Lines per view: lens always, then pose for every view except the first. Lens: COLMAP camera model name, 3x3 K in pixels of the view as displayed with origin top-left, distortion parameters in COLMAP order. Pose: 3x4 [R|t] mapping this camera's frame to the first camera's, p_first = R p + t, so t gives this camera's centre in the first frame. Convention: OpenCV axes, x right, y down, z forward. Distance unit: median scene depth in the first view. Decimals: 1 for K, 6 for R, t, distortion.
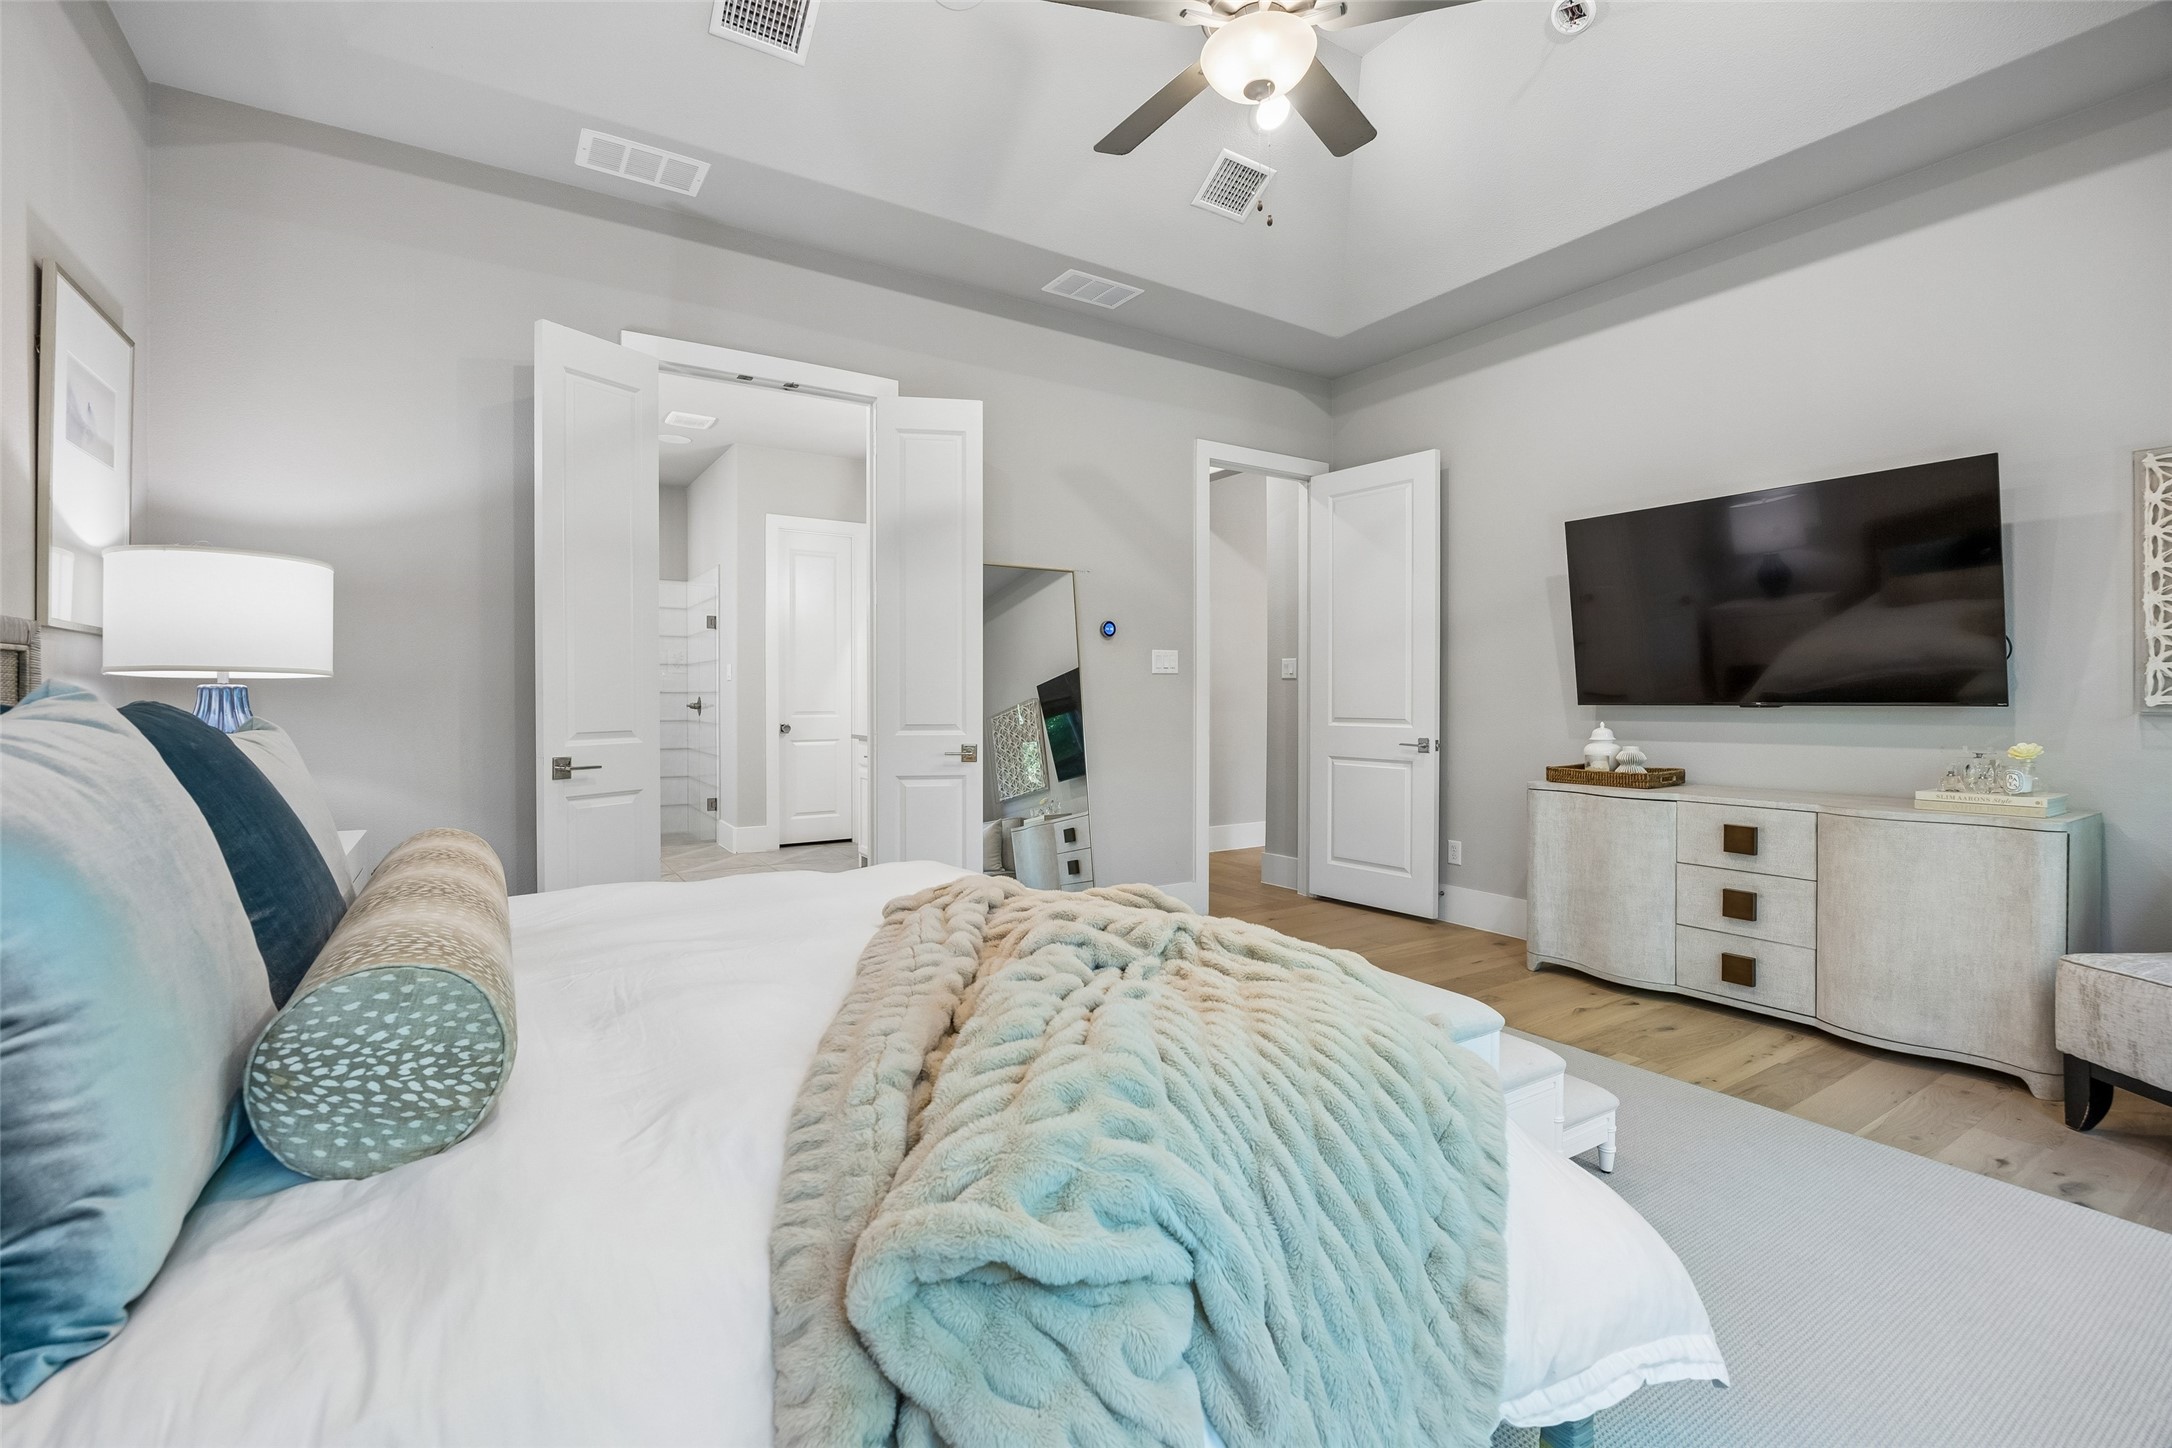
lens RADIAL K [[952.5, 0, 1082.6], [0, 952.5, 706.1], [0, 0, 1]] dist [-0.016431, 0.001610]
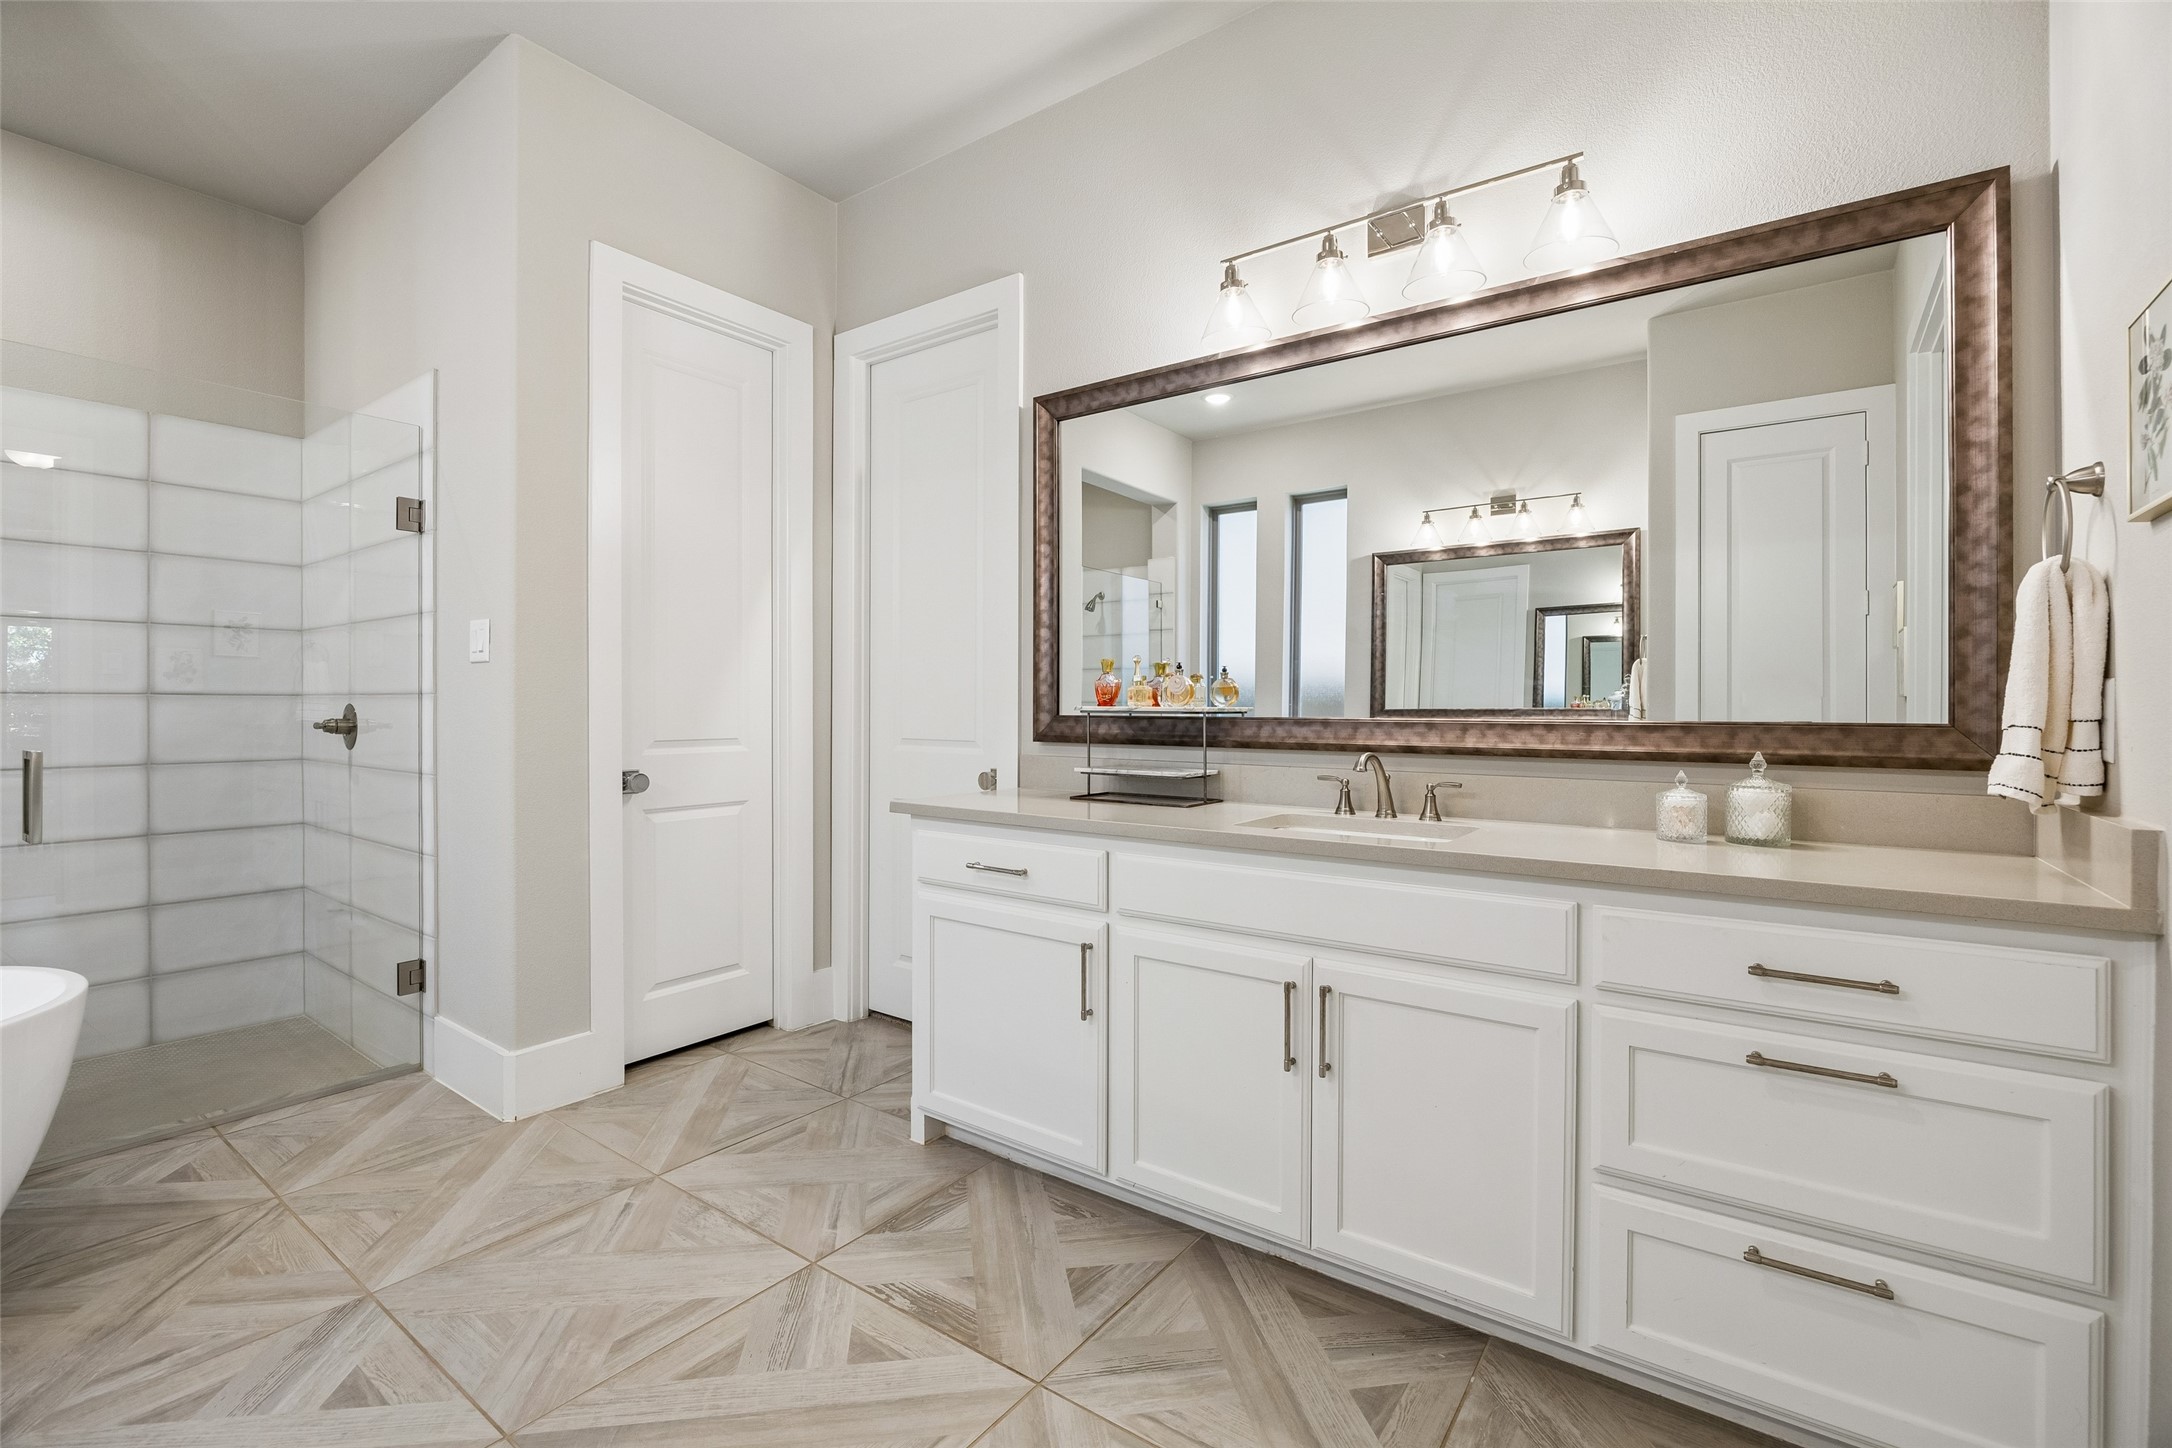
lens RADIAL K [[952.5, 0, 1078.3], [0, 952.5, 711.5], [0, 0, 1]] dist [-0.016431, 0.001610]
pose [[0.933740, -0.003434, 0.357936, -0.523745], [0.004487, 0.999988, -0.002113, -0.009368], [-0.357924, 0.003579, 0.933744, 1.030839]]
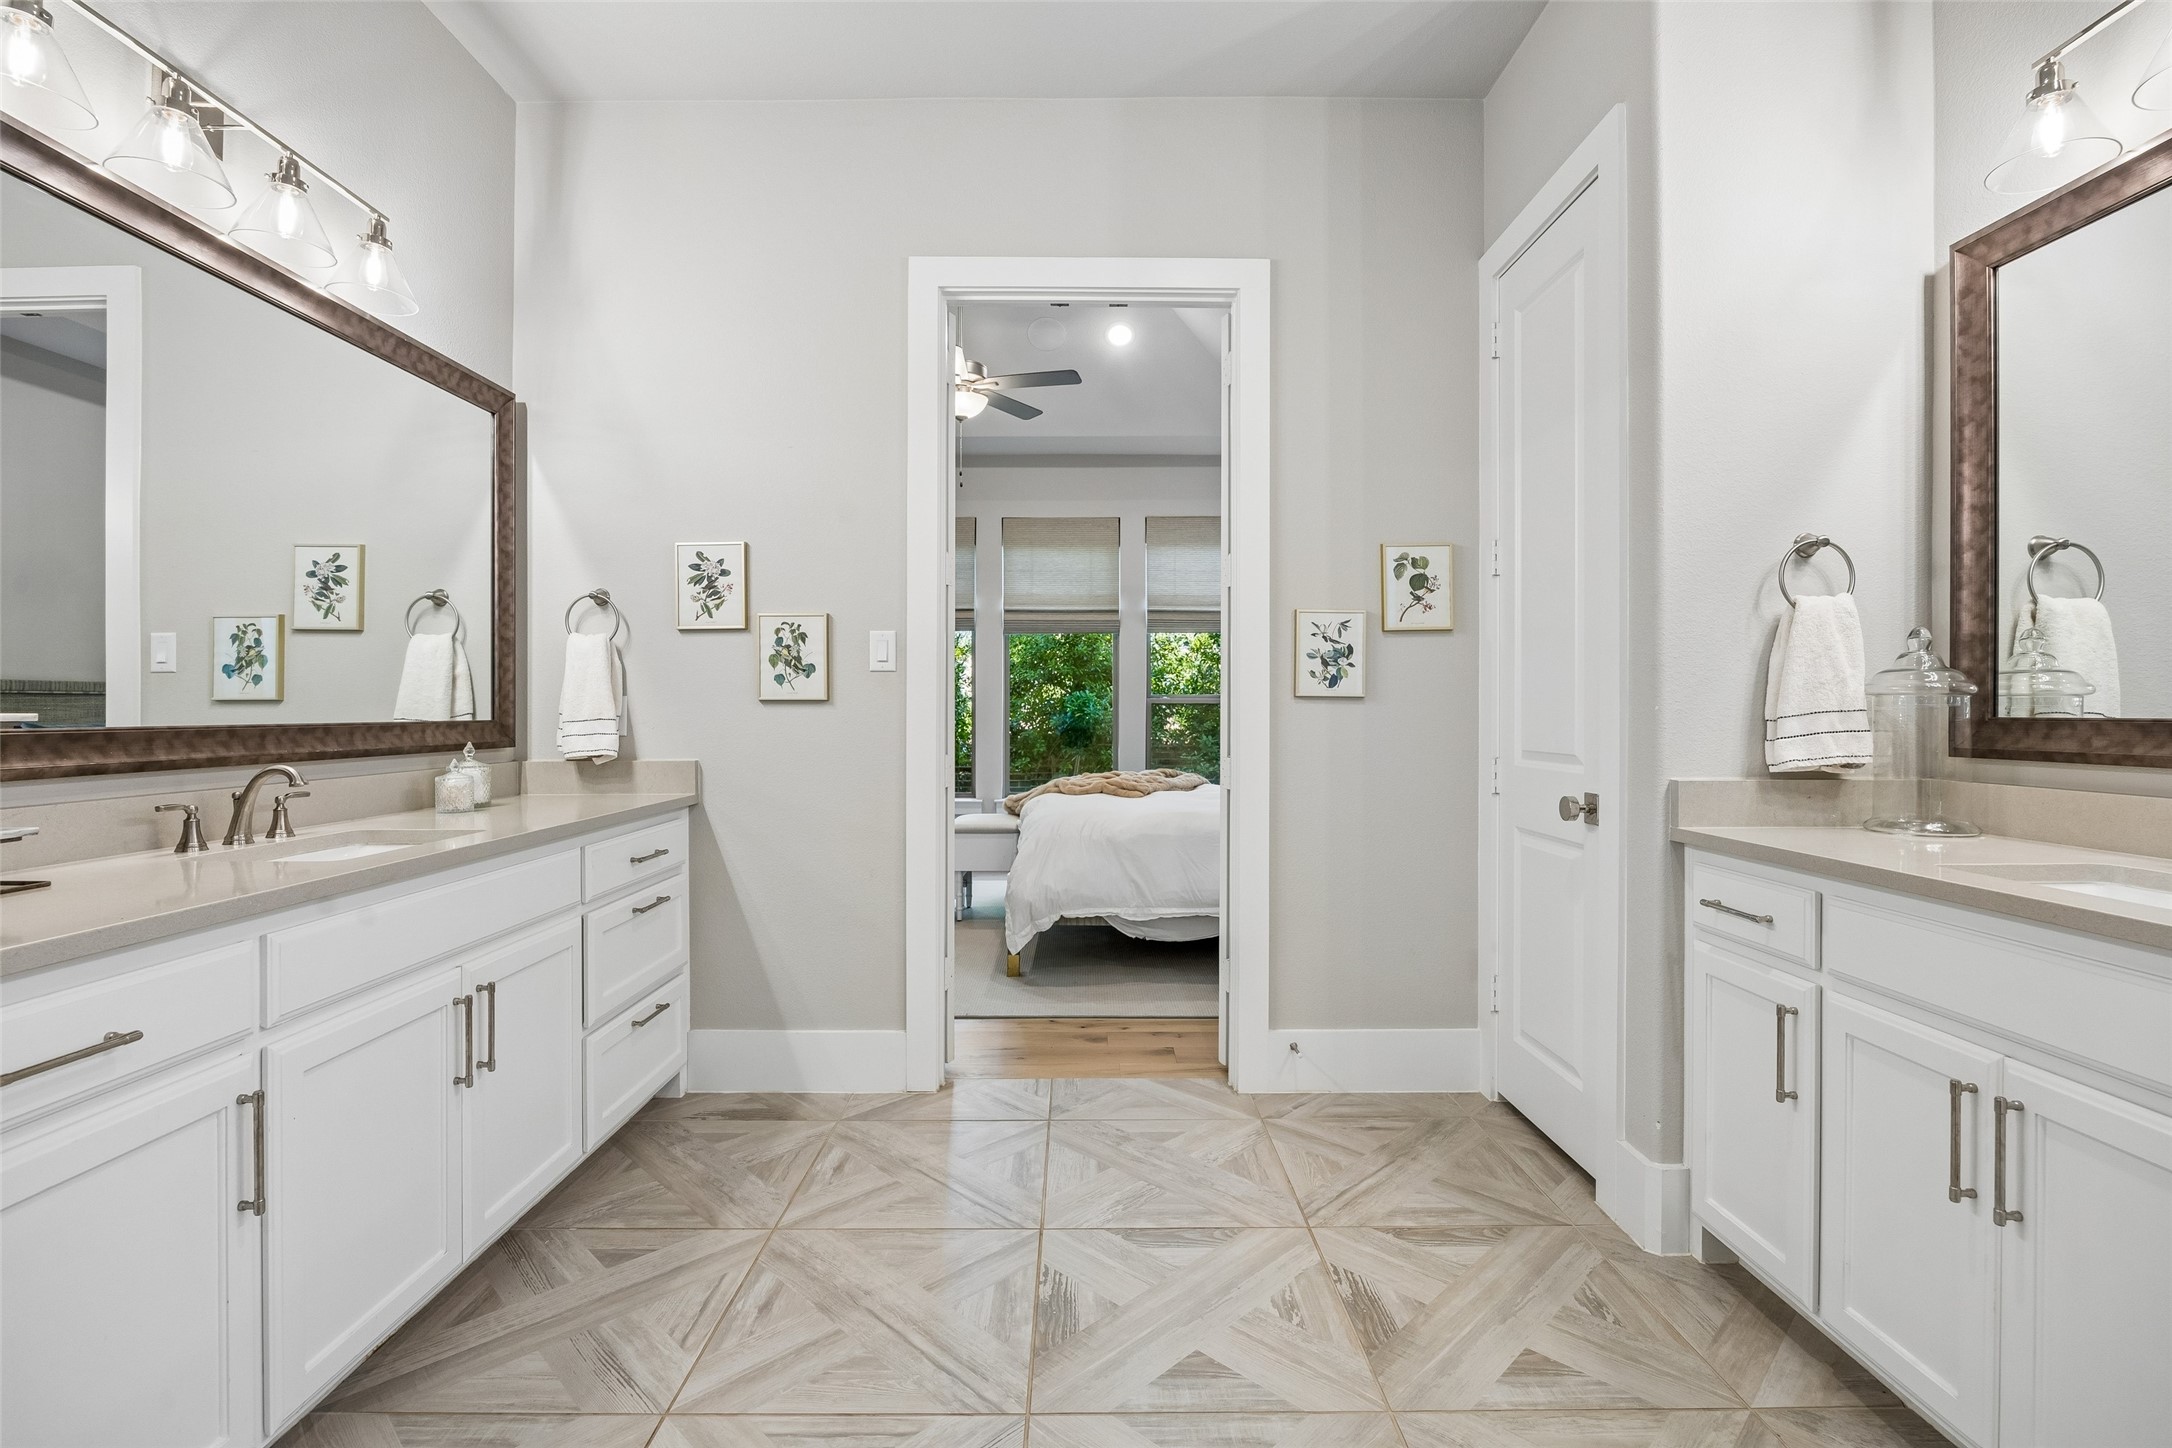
lens RADIAL K [[1019.5, 0, 1076.1], [0, 1019.5, 712.7], [0, 0, 1]] dist [-0.010604, 0.001340]
pose [[-0.839862, -0.004778, 0.542780, -0.770662], [0.002956, 0.999906, 0.013376, -0.016995], [-0.542793, 0.012839, -0.839769, 1.690538]]
